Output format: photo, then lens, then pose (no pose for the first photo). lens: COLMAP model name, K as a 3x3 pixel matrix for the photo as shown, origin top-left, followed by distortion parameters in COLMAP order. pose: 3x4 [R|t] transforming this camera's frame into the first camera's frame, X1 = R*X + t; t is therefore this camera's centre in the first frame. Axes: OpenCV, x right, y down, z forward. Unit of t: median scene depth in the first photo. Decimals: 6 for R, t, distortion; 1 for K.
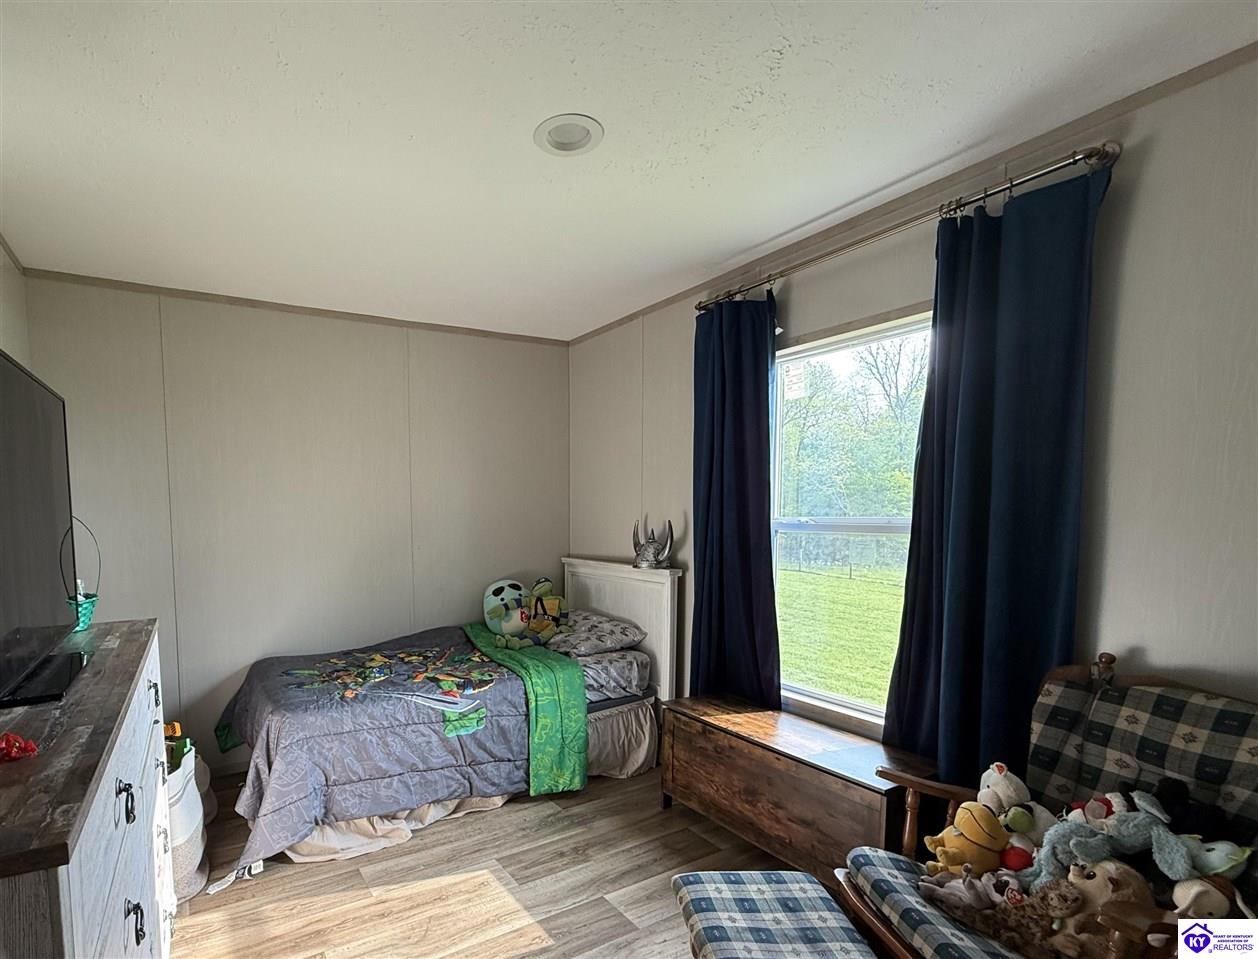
lens RADIAL K [[614.9, 0, 528.4], [0, 614.9, 559.8], [0, 0, 1]] dist [0.002118, 0.000155]
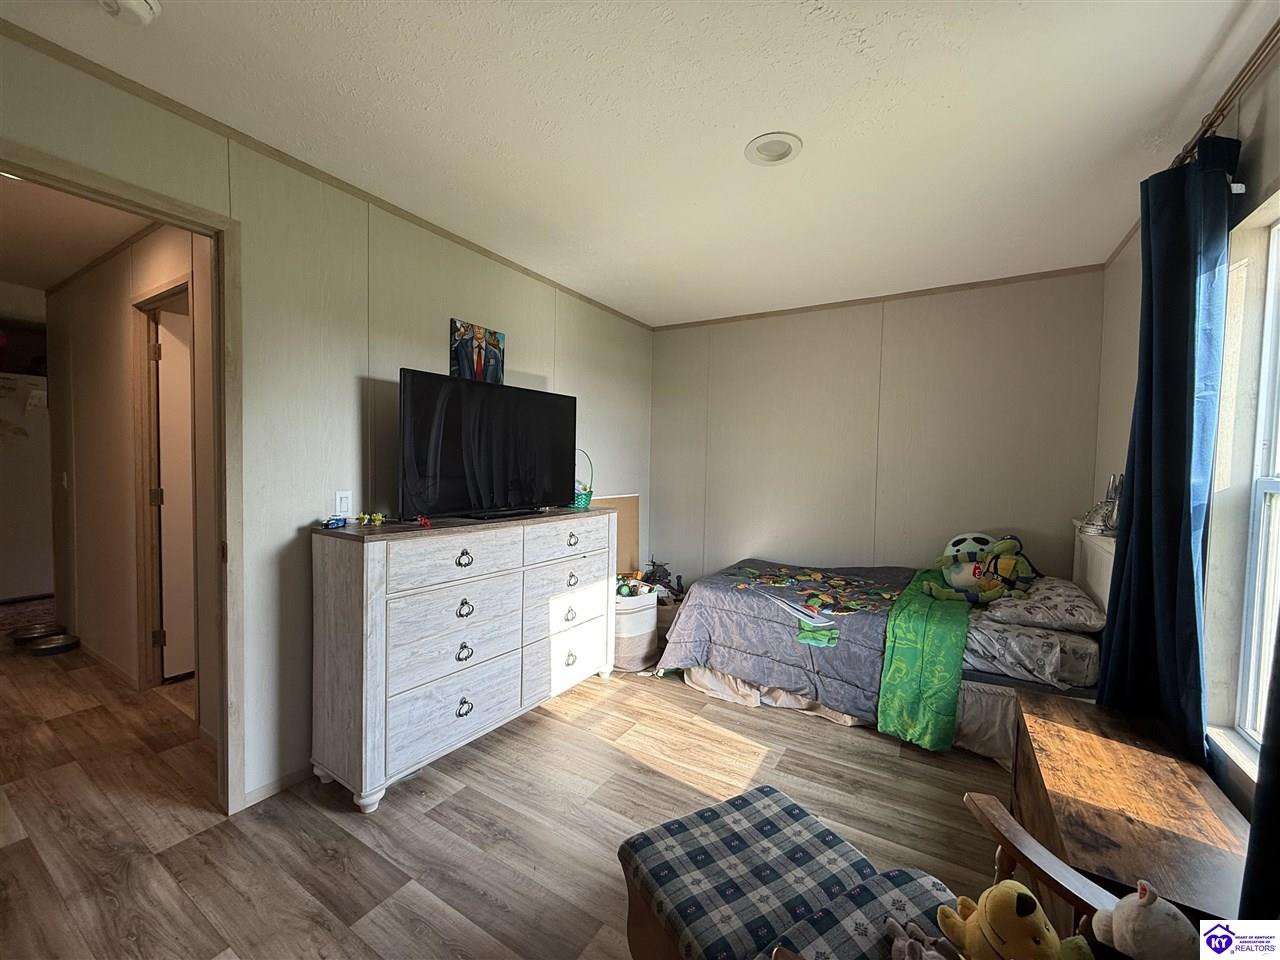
lens RADIAL K [[508.0, 0, 639.0], [0, 508.0, 480.9], [0, 0, 1]] dist [0.001360, -0.000698]
pose [[0.509214, 0.053134, -0.858998, 0.517976], [-0.097075, 0.995269, 0.004017, -0.000520], [0.855148, 0.081342, 0.511963, 0.181522]]
